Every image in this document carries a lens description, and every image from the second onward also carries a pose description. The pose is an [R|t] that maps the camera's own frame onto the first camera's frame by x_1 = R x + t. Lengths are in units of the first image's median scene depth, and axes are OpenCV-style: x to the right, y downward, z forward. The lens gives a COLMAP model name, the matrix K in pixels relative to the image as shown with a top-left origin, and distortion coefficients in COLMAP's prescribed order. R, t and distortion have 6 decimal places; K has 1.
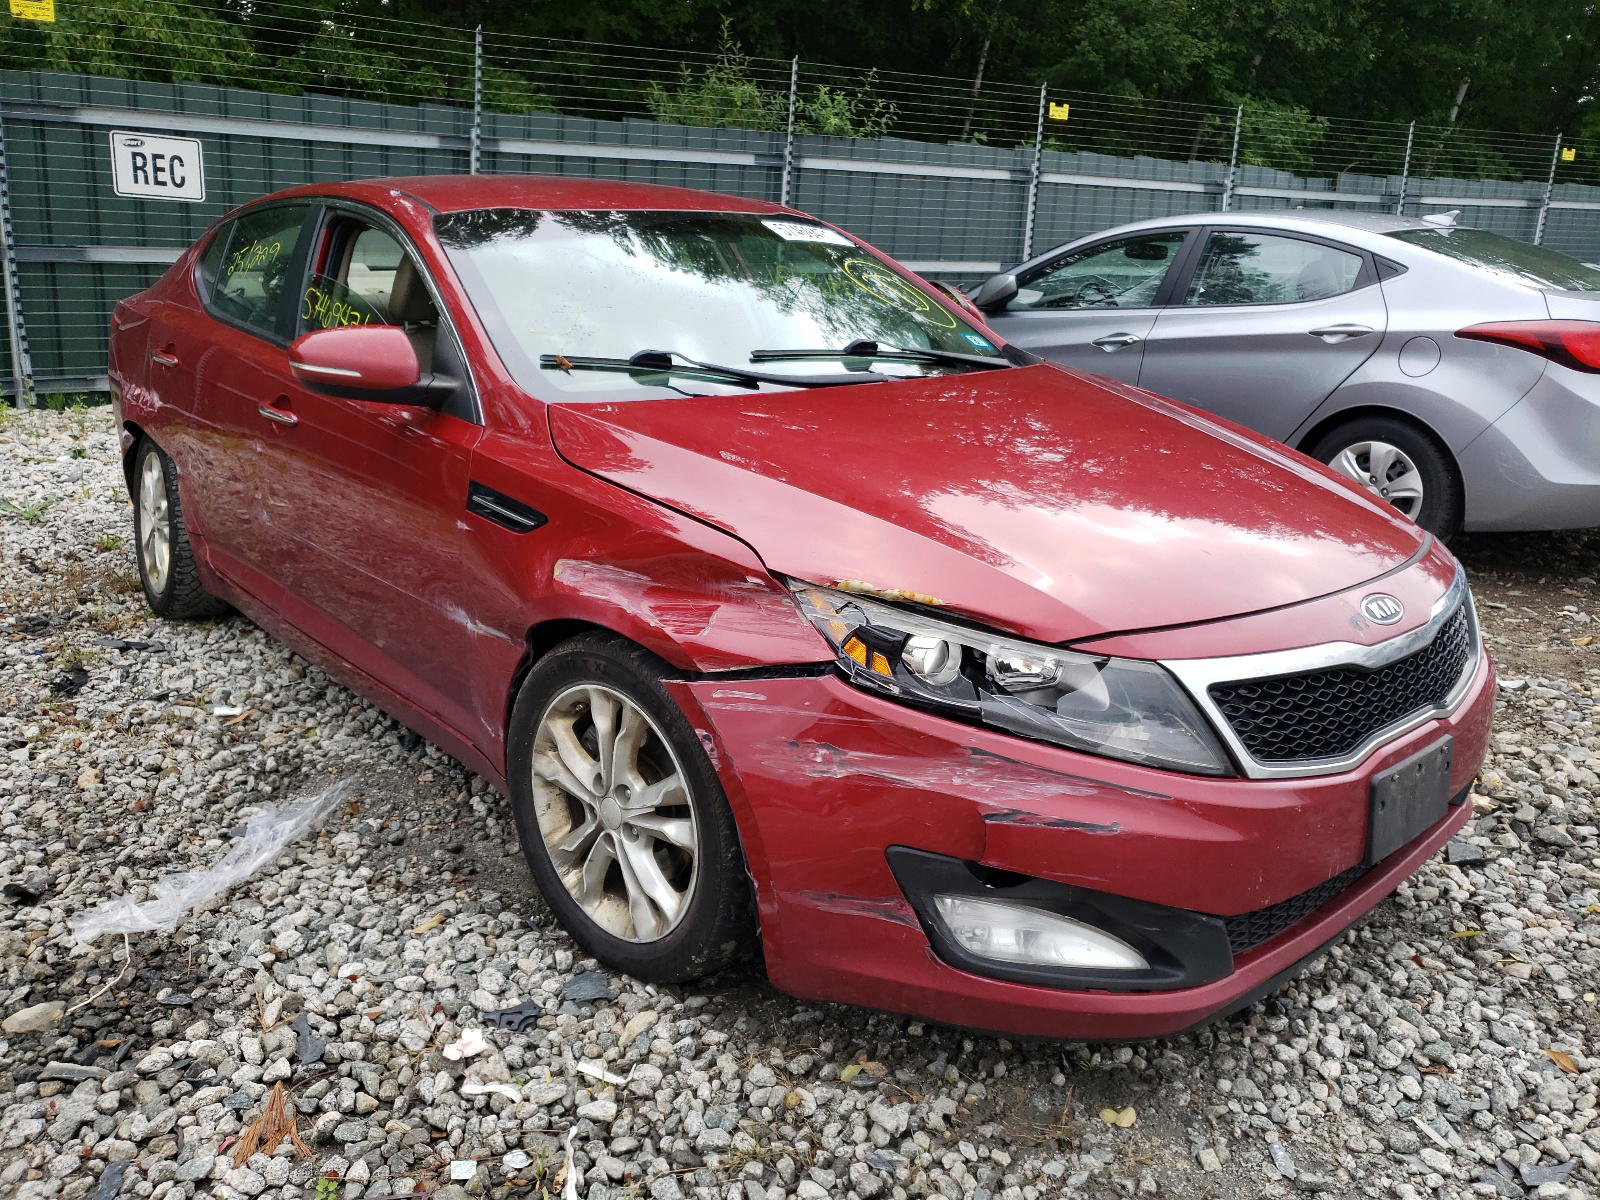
lens RADIAL K [[1184.1, 0, 850.0], [0, 1184.1, 600.0], [0, 0, 1]] dist [-0.013374, 0.040325]
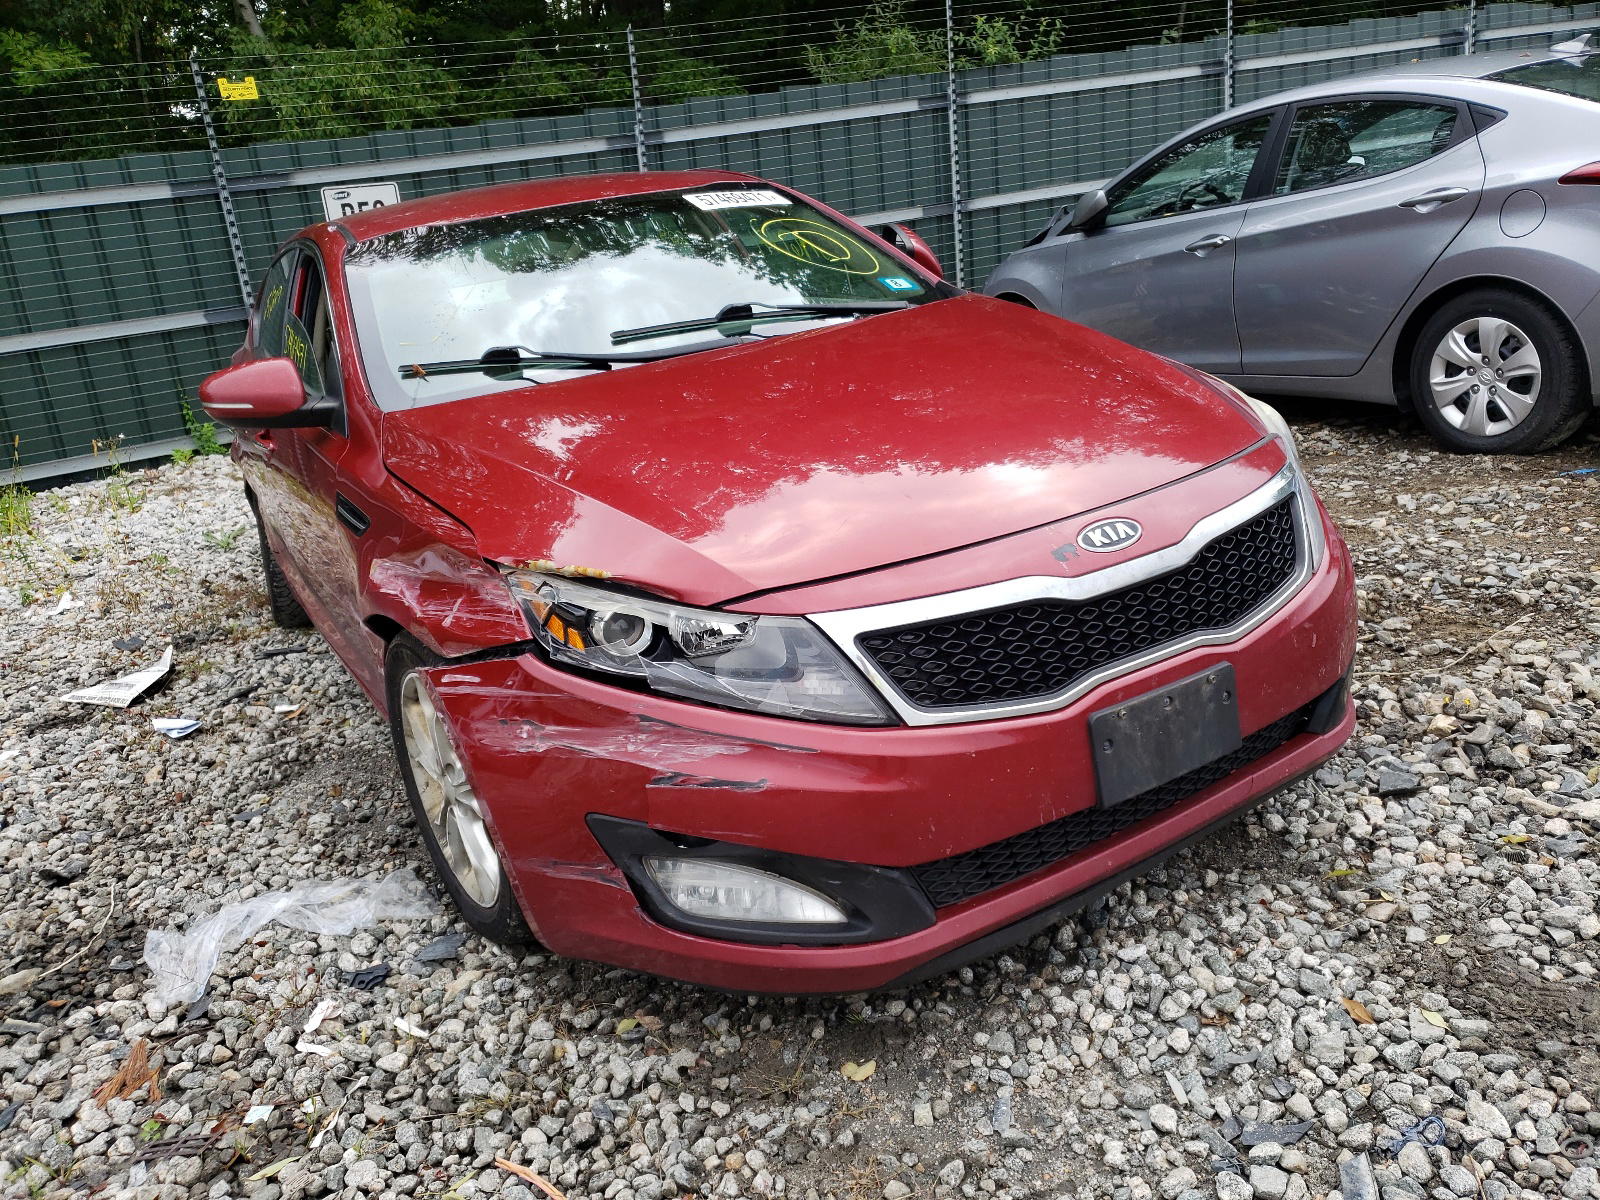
lens RADIAL K [[1184.1, 0, 850.0], [0, 1184.1, 600.0], [0, 0, 1]] dist [-0.013374, 0.040325]
pose [[0.969432, -0.084505, -0.230349, 0.383916], [0.094475, 0.994994, 0.032580, 0.007415], [0.226443, -0.053346, 0.972562, 0.039591]]
